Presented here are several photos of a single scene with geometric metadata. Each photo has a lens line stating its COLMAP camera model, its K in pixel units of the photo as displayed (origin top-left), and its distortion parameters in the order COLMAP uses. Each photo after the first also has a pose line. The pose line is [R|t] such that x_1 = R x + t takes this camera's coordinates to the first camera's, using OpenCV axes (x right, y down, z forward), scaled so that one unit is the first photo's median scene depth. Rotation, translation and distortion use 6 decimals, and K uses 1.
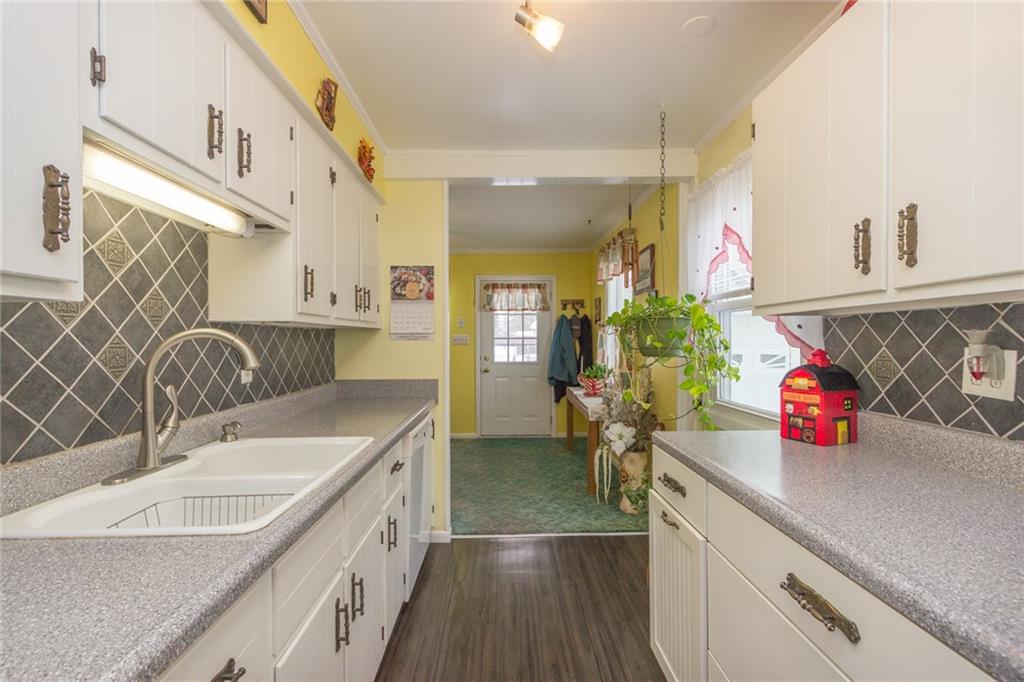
lens RADIAL K [[468.3, 0, 512.5], [0, 468.3, 341.0], [0, 0, 1]] dist [0.010029, -0.000172]
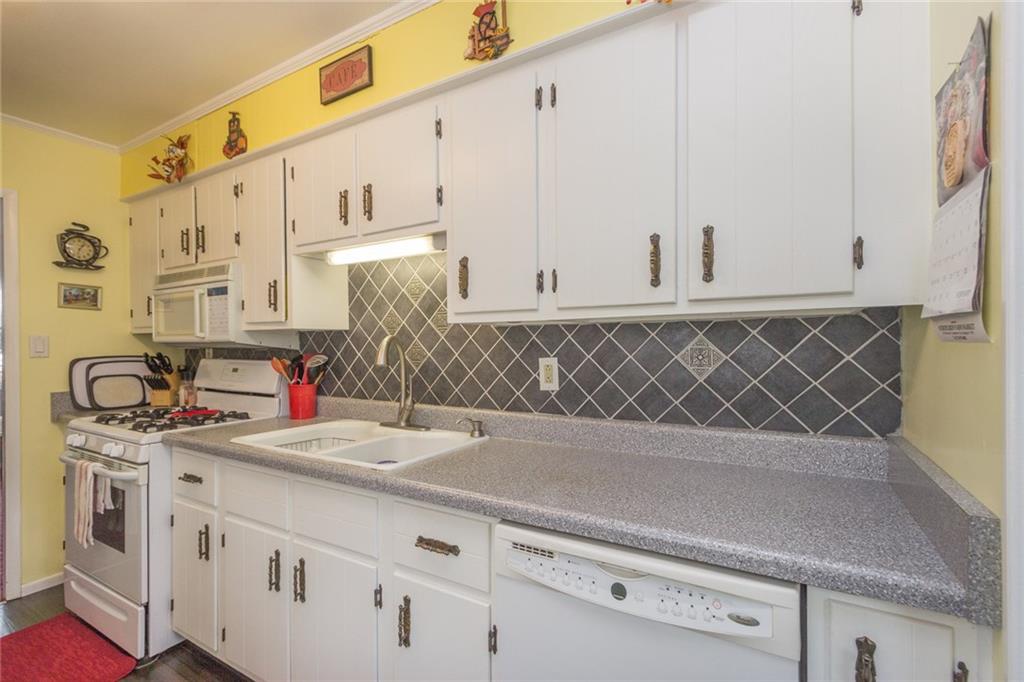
lens RADIAL K [[468.3, 0, 516.3], [0, 468.3, 347.4], [0, 0, 1]] dist [0.010029, -0.000172]
pose [[-0.511012, 0.009130, -0.859525, 0.212564], [0.003883, 0.999958, 0.008313, -0.000321], [0.859565, 0.000911, -0.511026, 1.282705]]
